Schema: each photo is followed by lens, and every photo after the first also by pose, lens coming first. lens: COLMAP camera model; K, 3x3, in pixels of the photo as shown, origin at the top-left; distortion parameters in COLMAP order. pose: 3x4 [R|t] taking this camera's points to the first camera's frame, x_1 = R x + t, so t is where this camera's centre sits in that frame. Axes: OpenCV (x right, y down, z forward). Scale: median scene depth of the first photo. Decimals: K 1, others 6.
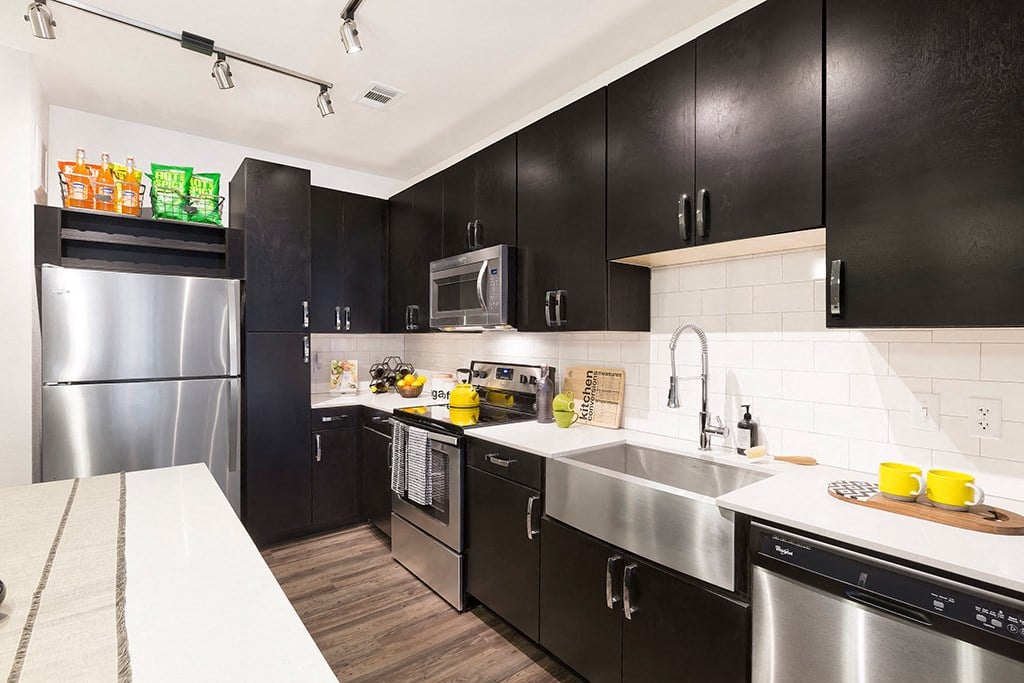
lens RADIAL K [[483.9, 0, 512.0], [0, 483.9, 341.5], [0, 0, 1]] dist [0.001066, 0.000197]
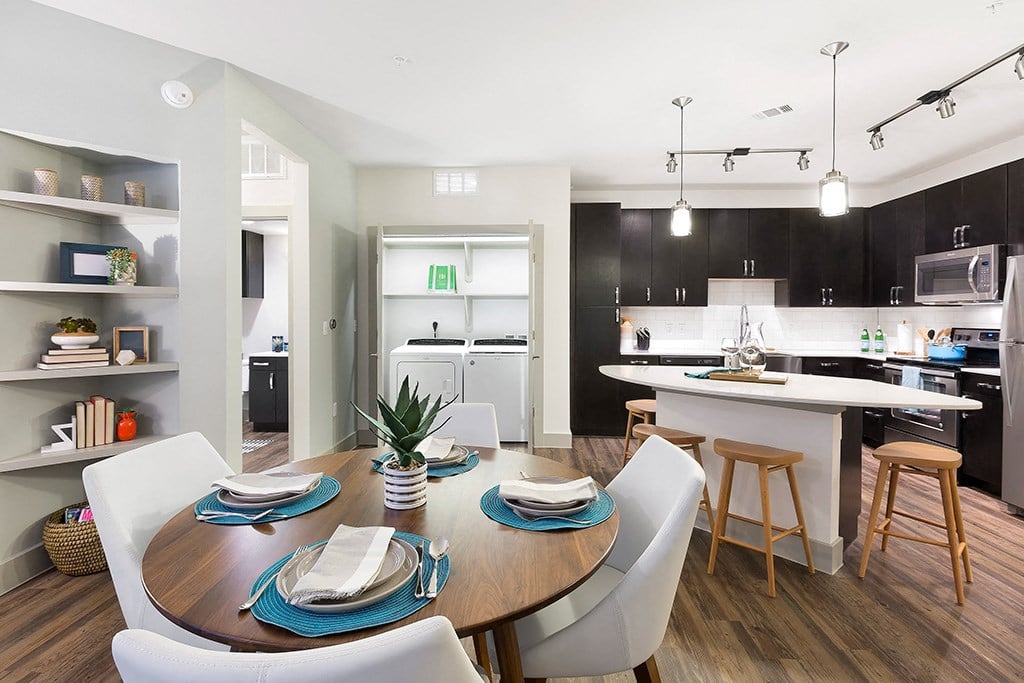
lens RADIAL K [[494.6, 0, 506.4], [0, 494.6, 316.9], [0, 0, 1]] dist [0.002135, -0.000020]
pose [[0.749785, 0.005145, -0.661662, -0.118247], [-0.009453, 0.999951, -0.002936, 0.031227], [0.661614, 0.008456, 0.749797, -0.971408]]
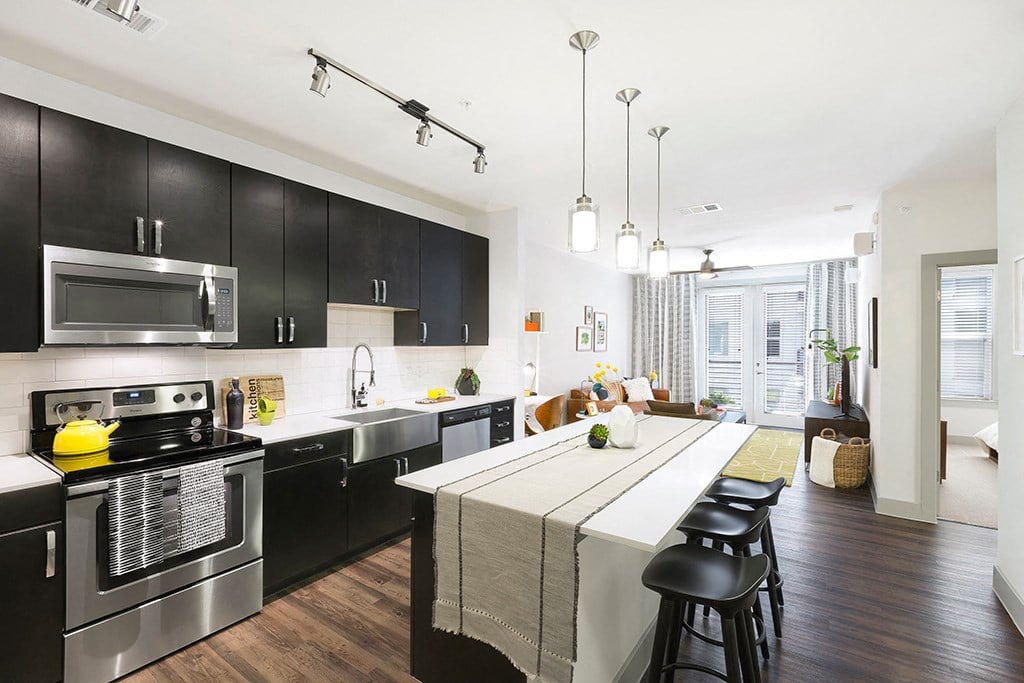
lens RADIAL K [[453.4, 0, 512.0], [0, 453.4, 341.5], [0, 0, 1]] dist [0.000181, 0.000254]
pose [[-0.288131, -0.004917, 0.957578, -1.047019], [0.006347, 0.999955, 0.007044, -0.036188], [-0.957570, 0.008108, -0.288087, 0.643453]]
